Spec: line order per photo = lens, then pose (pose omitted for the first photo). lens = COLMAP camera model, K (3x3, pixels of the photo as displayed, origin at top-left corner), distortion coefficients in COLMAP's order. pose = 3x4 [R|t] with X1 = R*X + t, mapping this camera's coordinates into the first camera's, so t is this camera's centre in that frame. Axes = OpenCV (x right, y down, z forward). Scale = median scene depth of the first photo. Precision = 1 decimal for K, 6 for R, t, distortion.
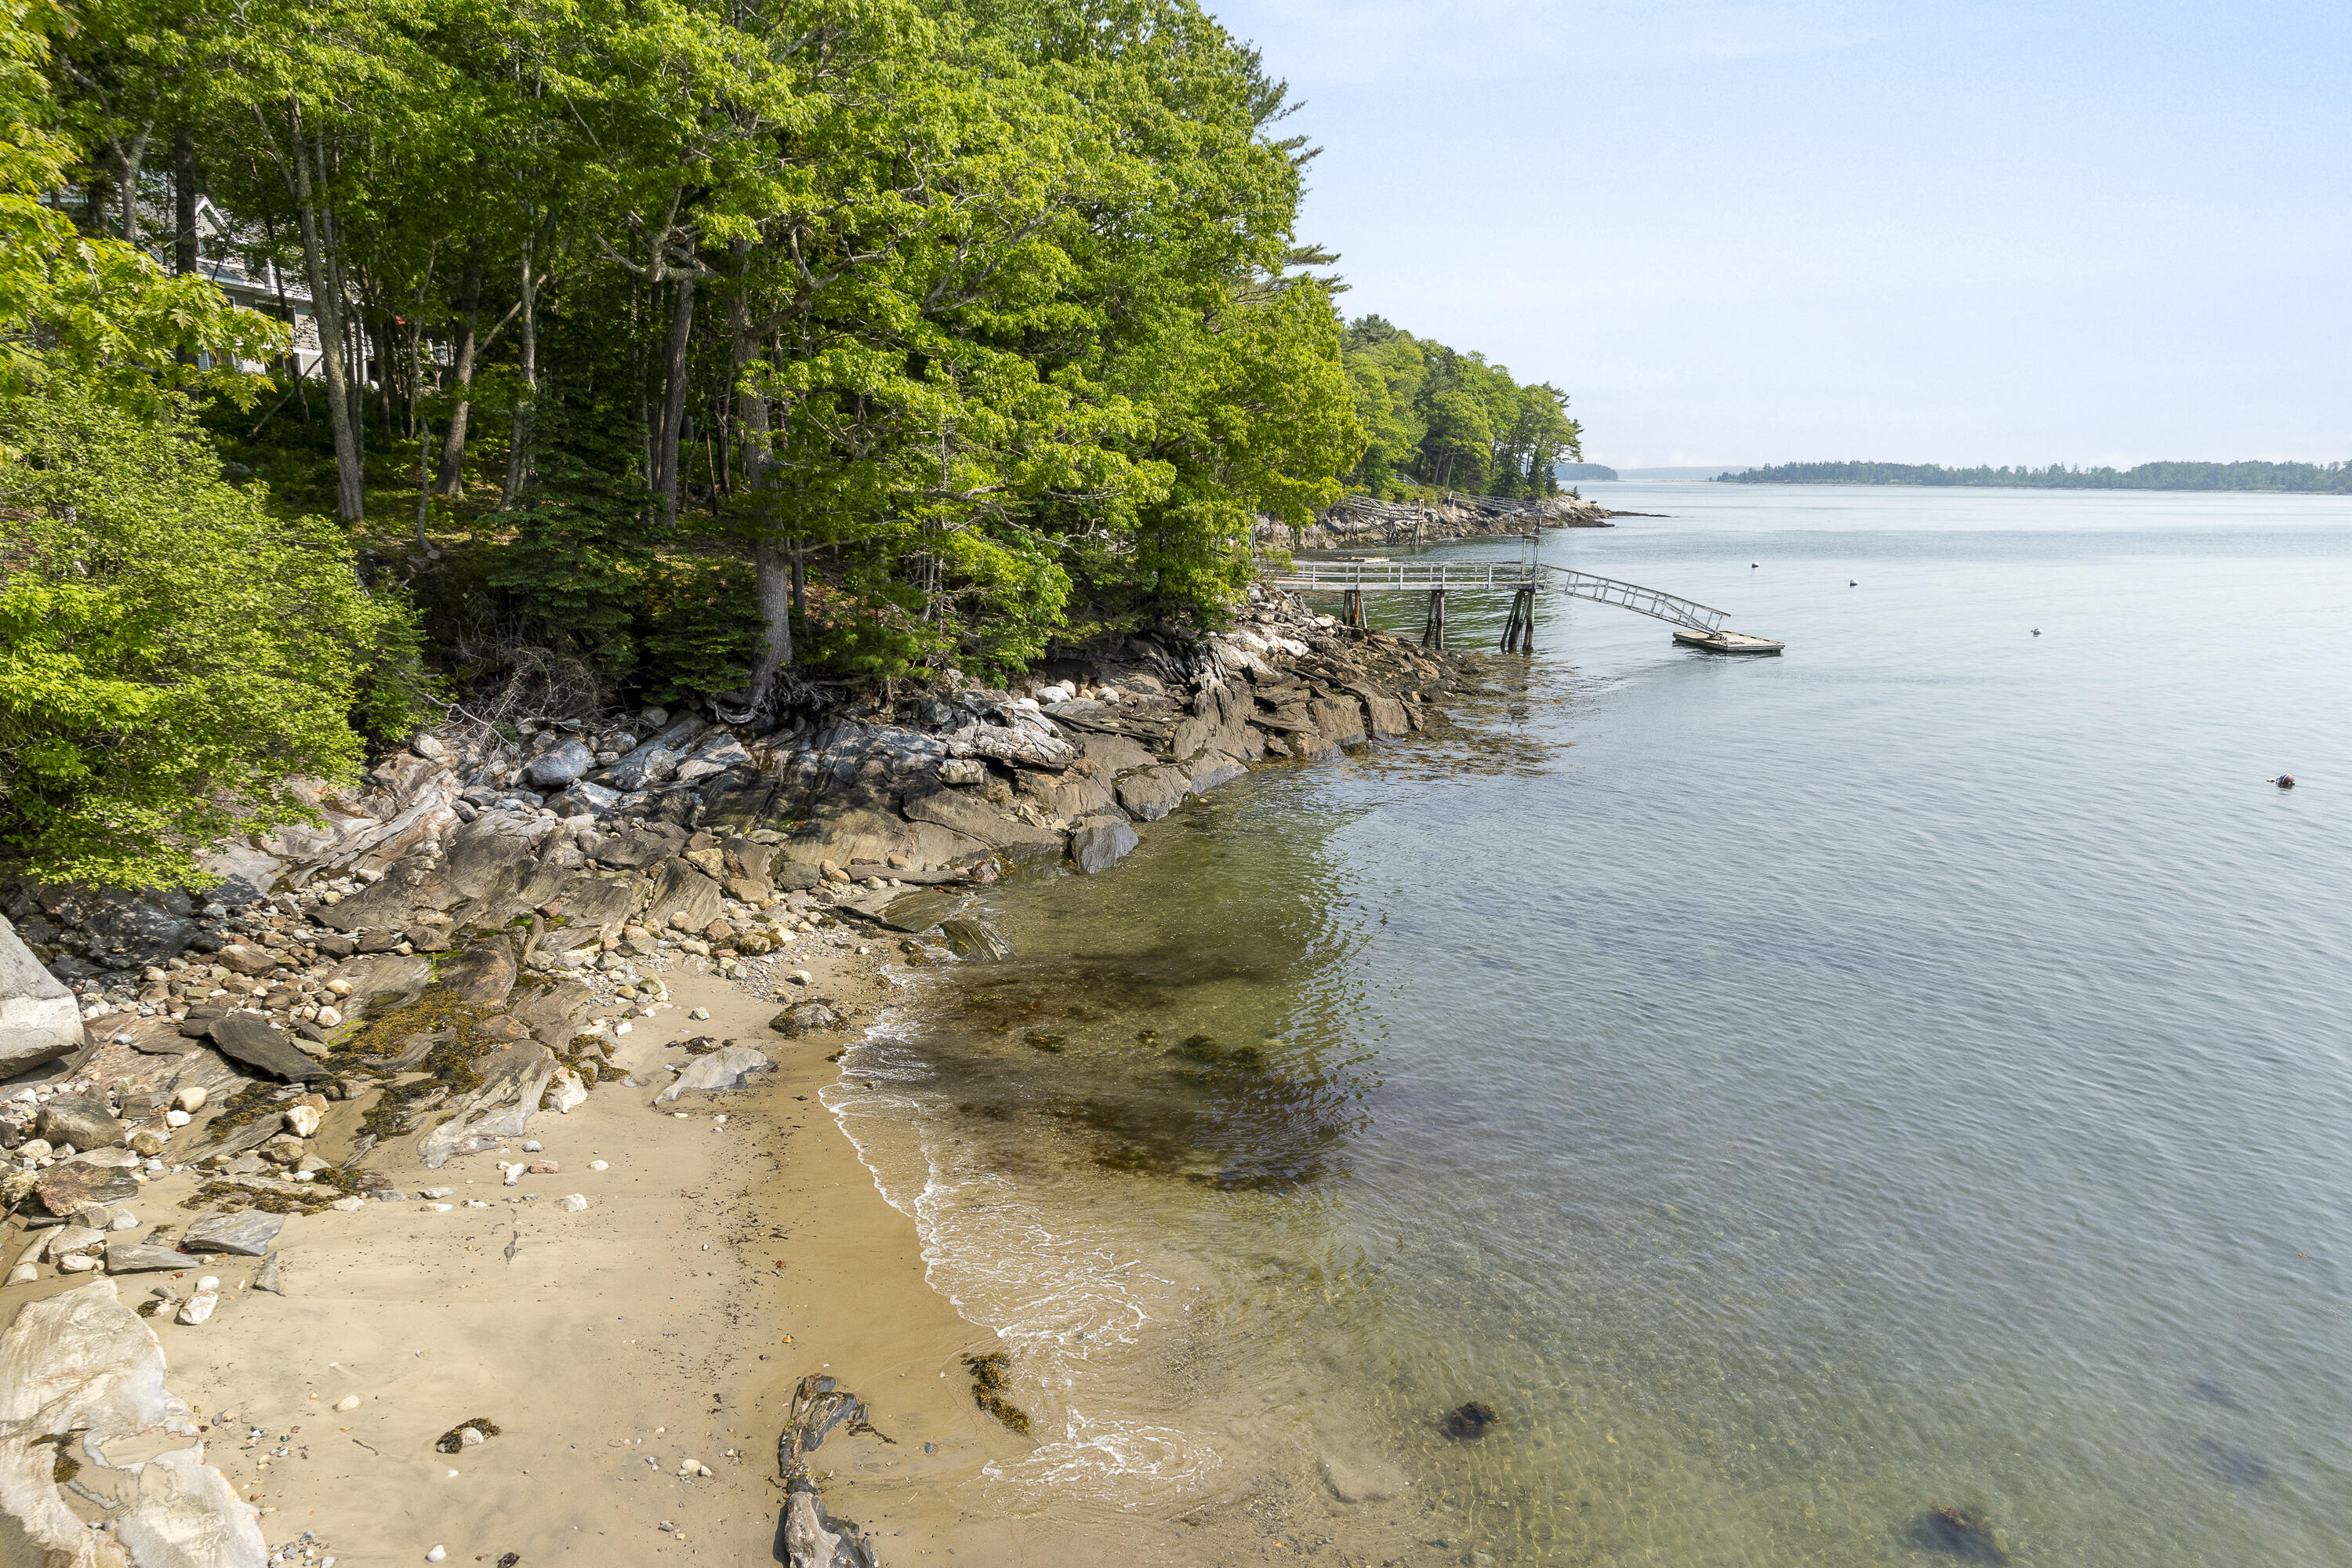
lens RADIAL K [[1654.3, 0, 1173.9], [0, 1654.3, 797.0], [0, 0, 1]] dist [0.004098, 0.000113]
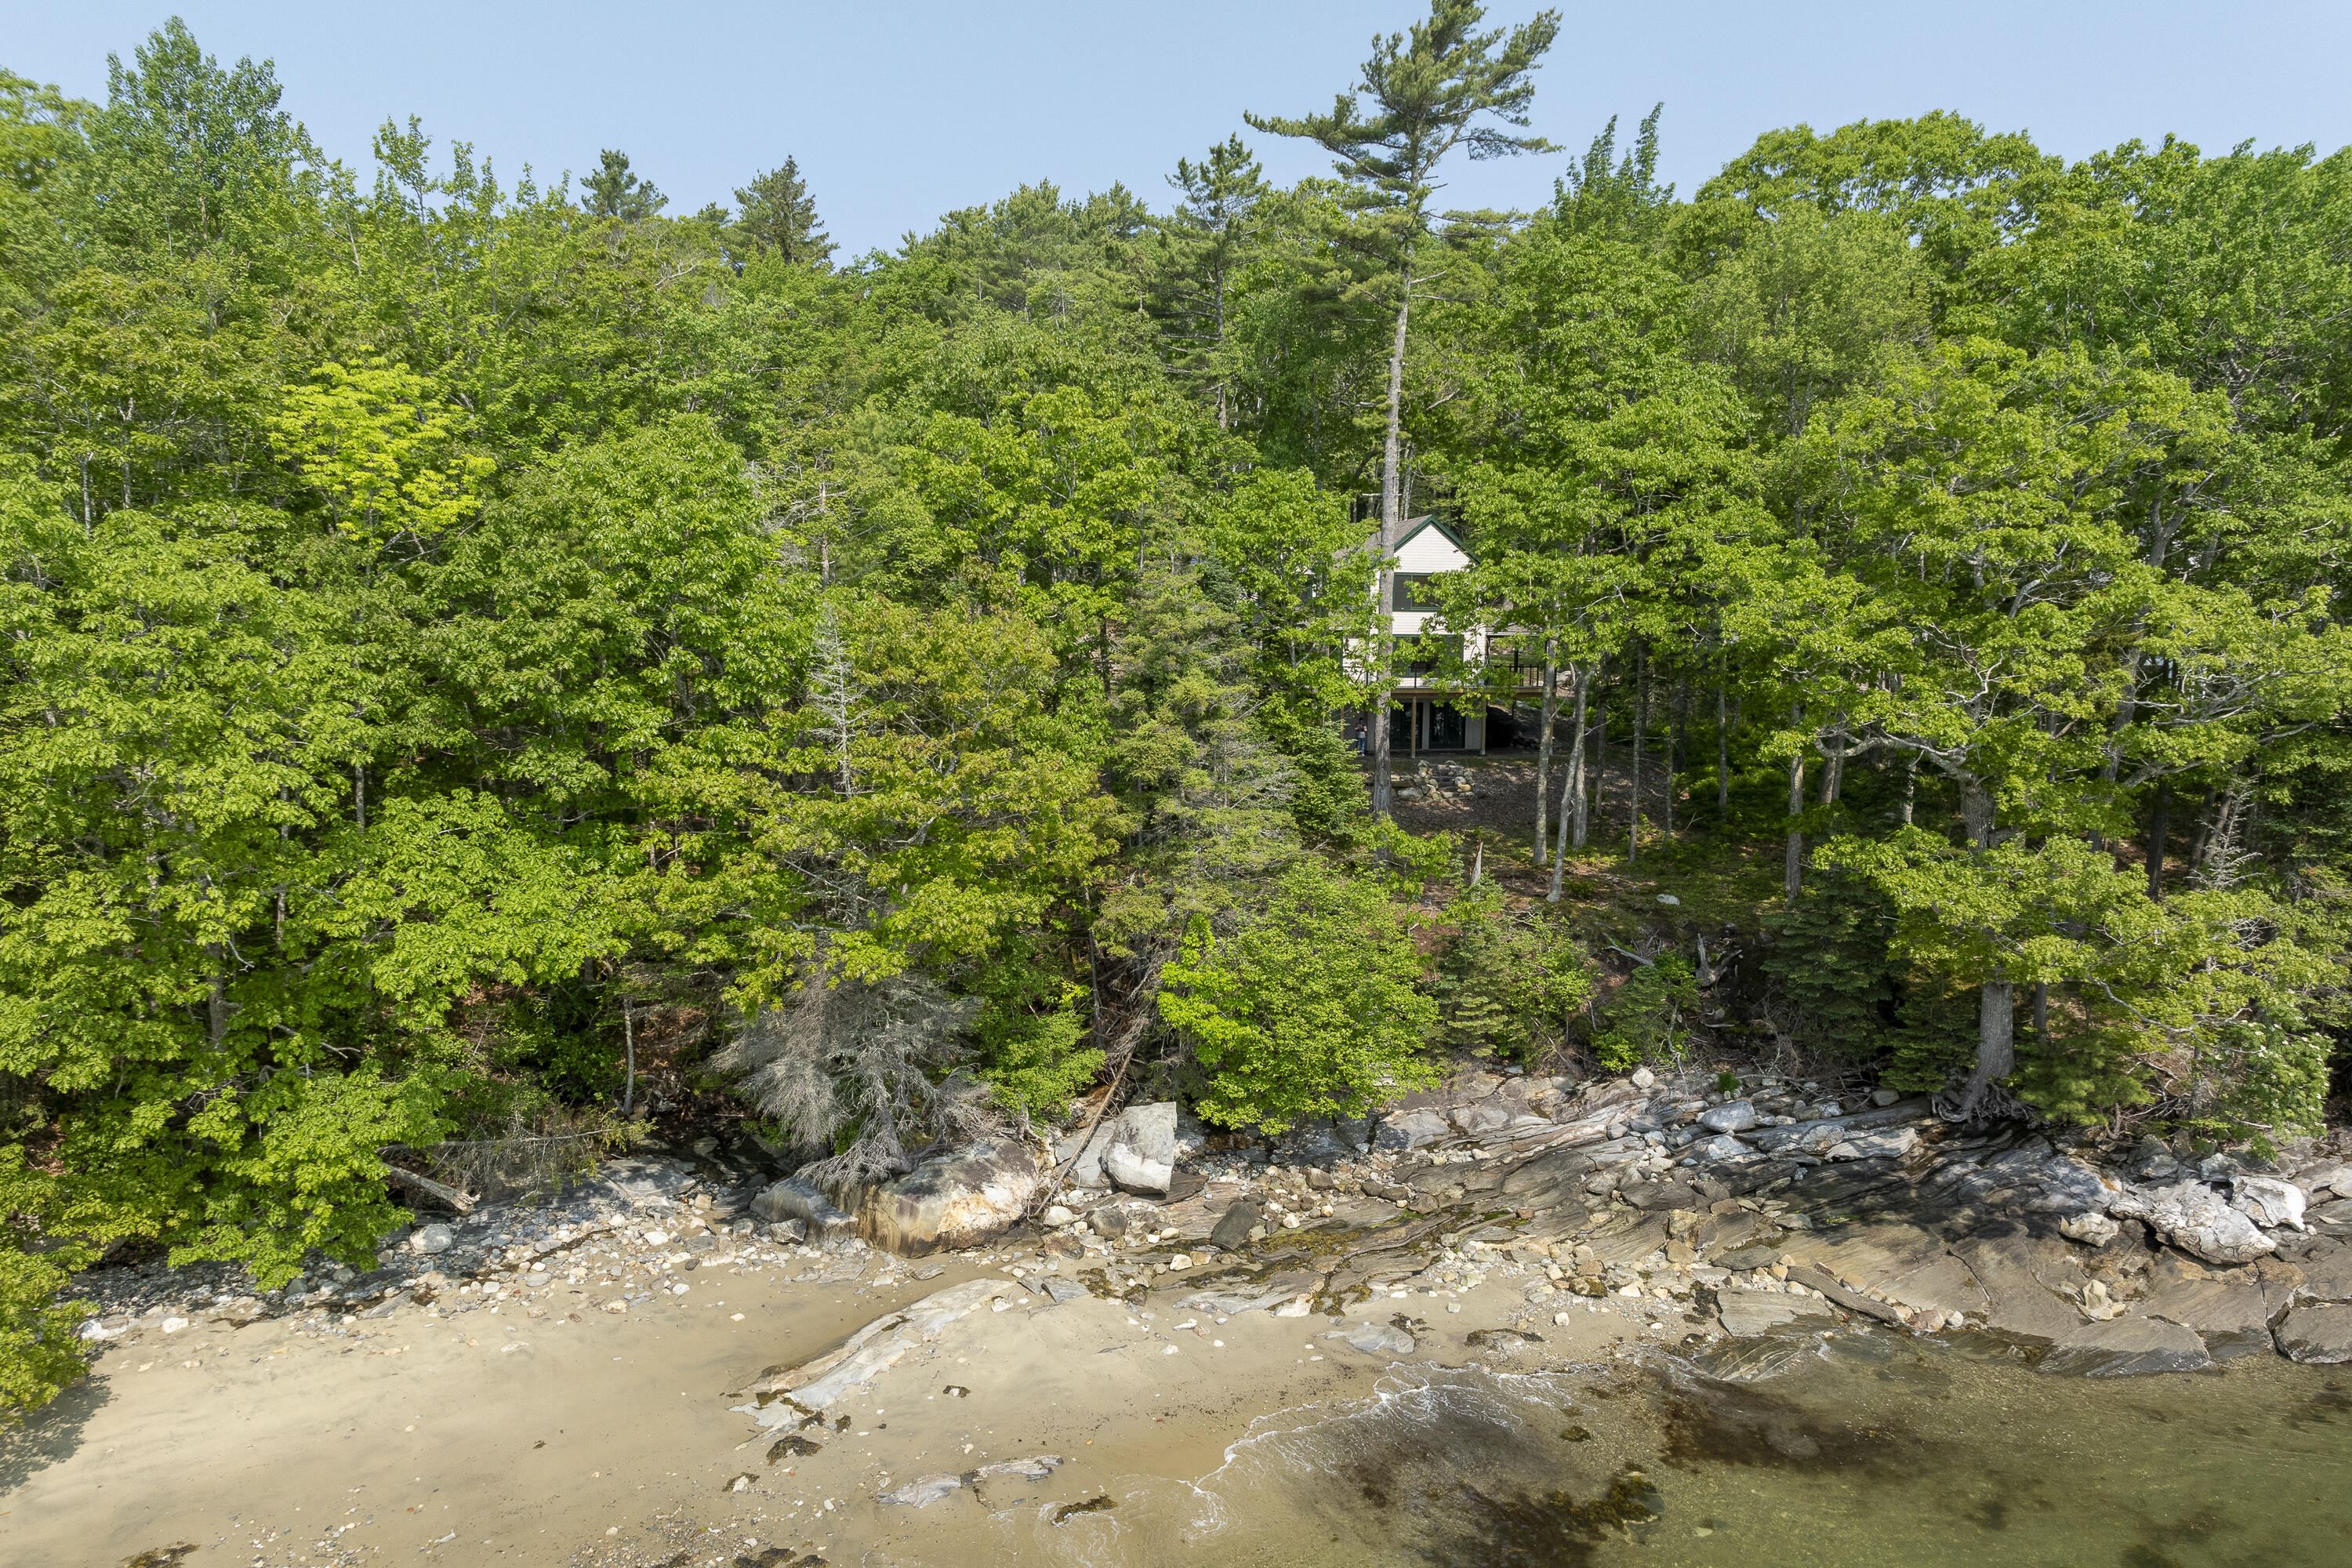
lens RADIAL K [[1629.3, 0, 1176.5], [0, 1629.3, 885.8], [0, 0, 1]] dist [0.008953, -0.008760]
pose [[0.282456, 0.118898, -0.951883, 0.770867], [-0.182906, 0.980760, 0.068231, -0.228120], [0.941682, 0.154833, 0.298769, 0.226223]]
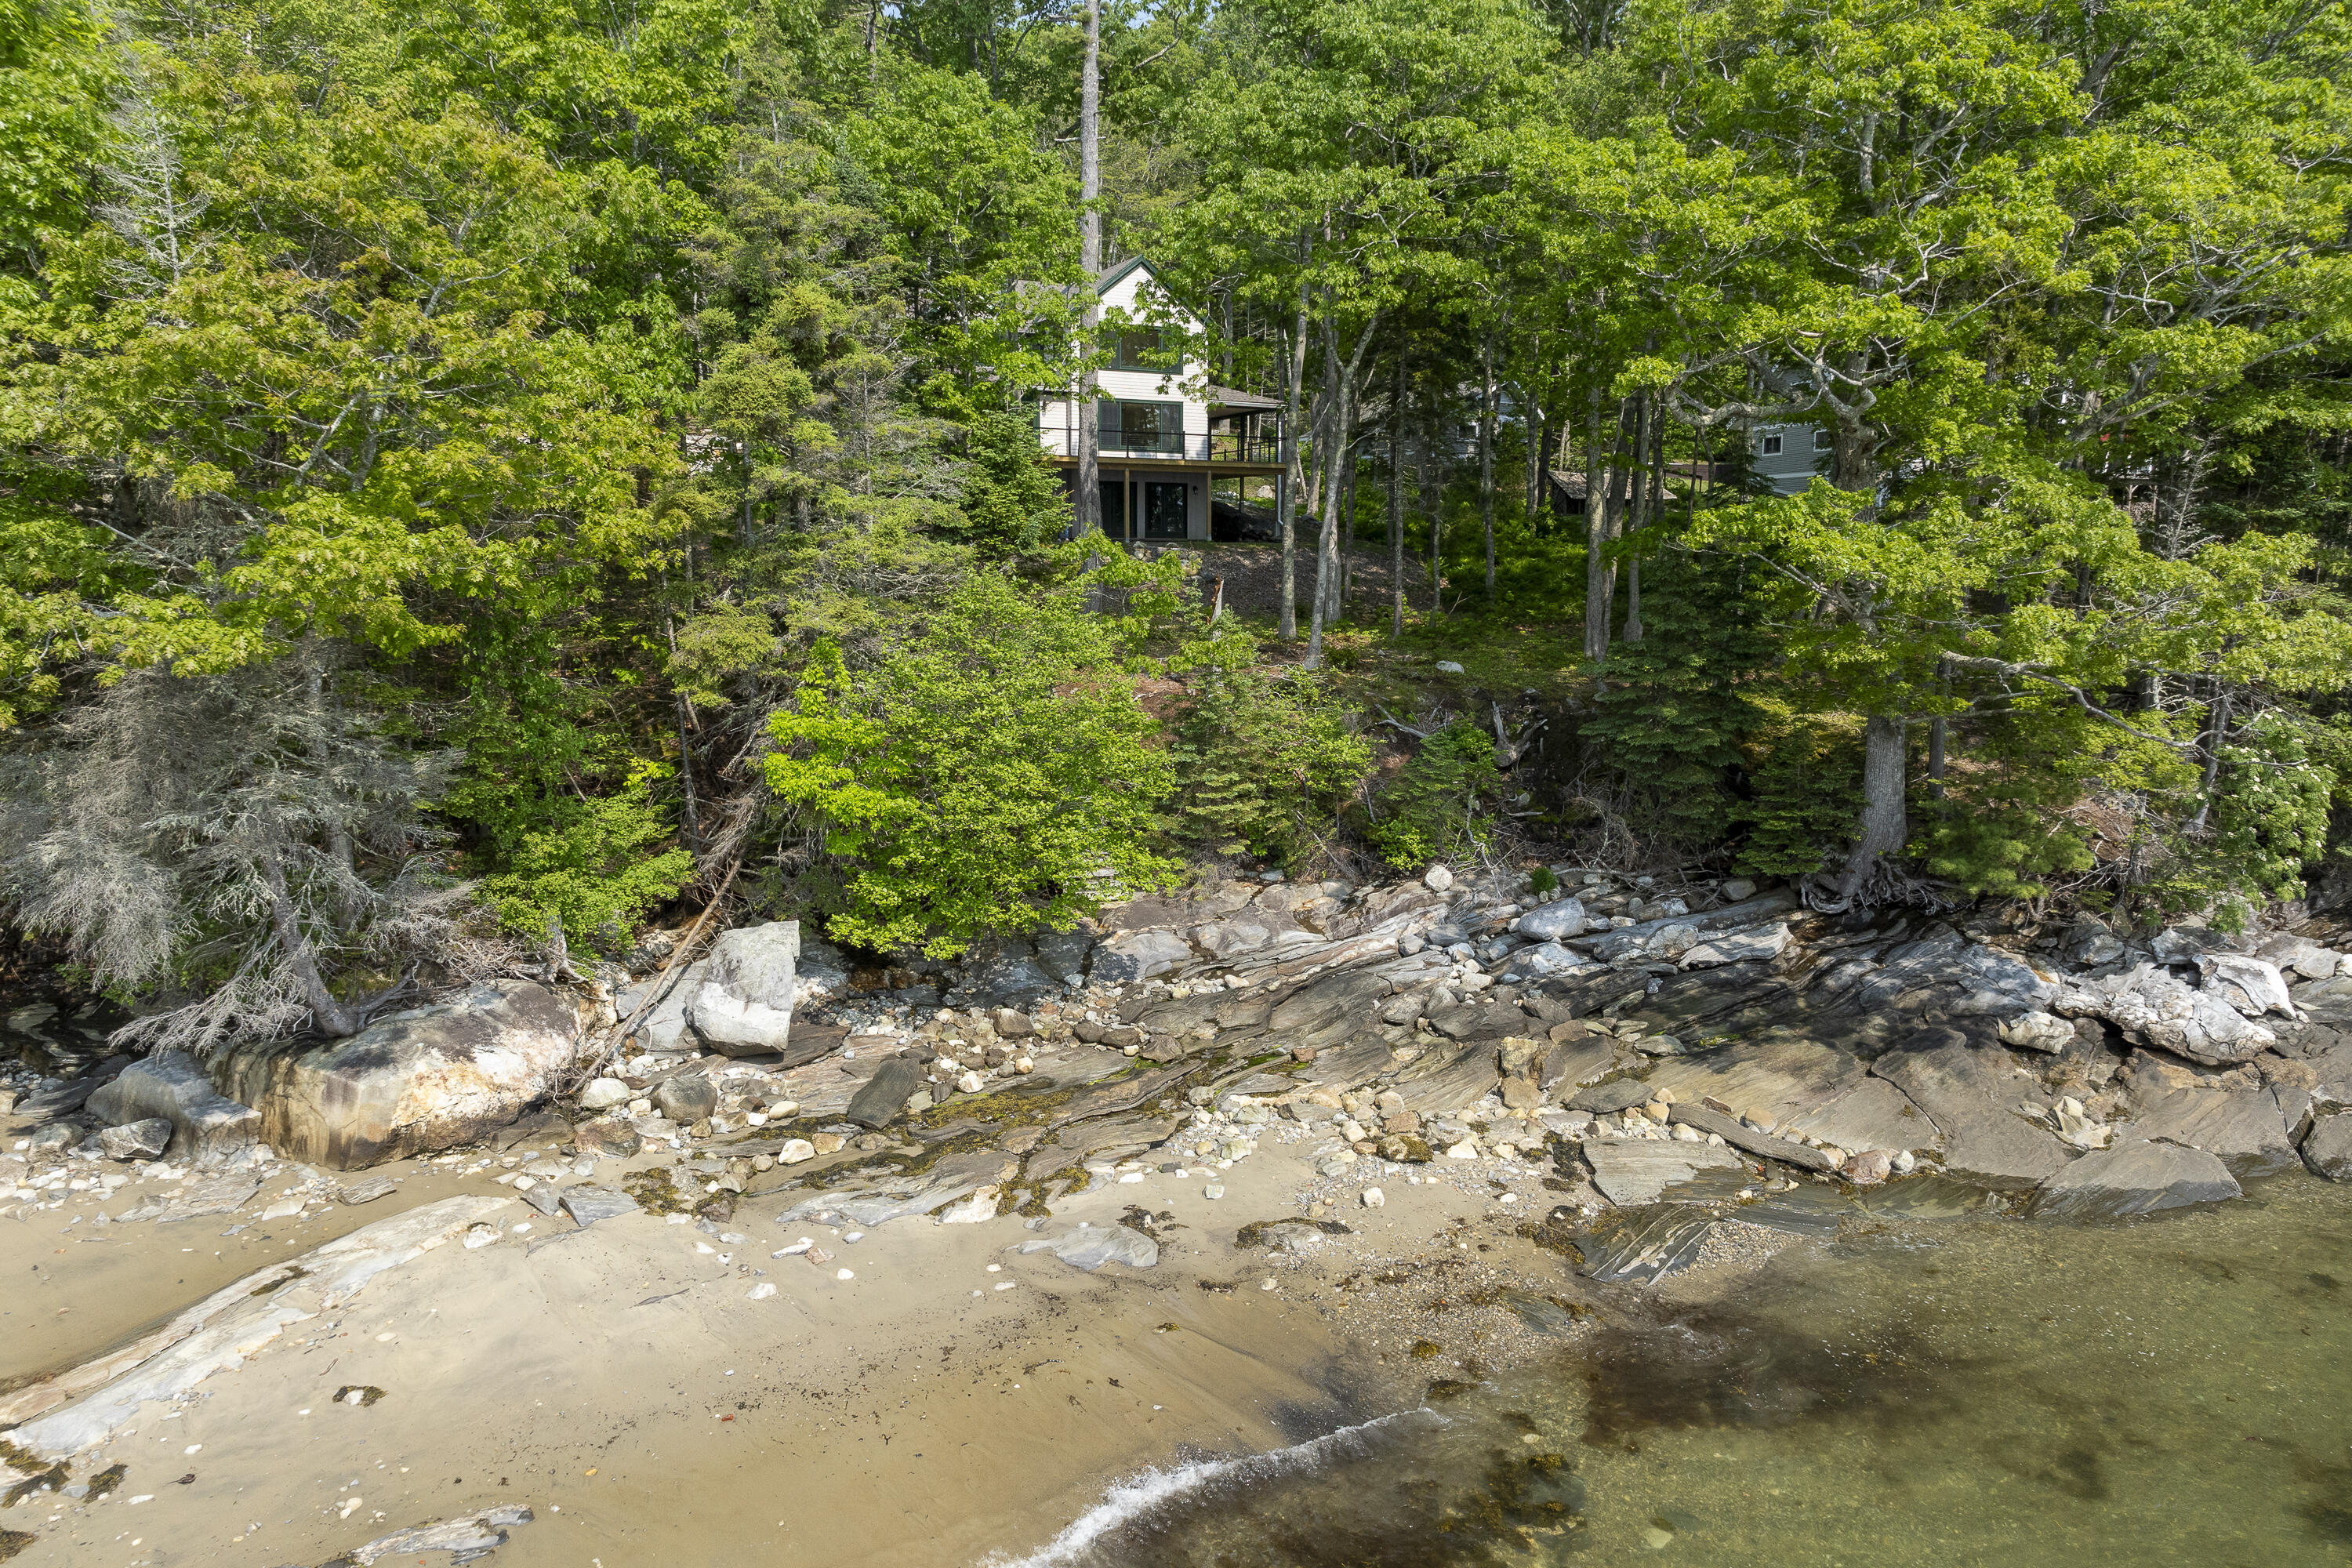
lens RADIAL K [[1639.5, 0, 1176.0], [0, 1639.5, 784.0], [0, 0, 1]] dist [0.020960, -0.034699]
pose [[0.446516, 0.105429, -0.888543, 0.424051], [-0.168410, 0.985189, 0.032266, -0.104359], [0.878784, 0.135232, 0.457658, 0.405676]]
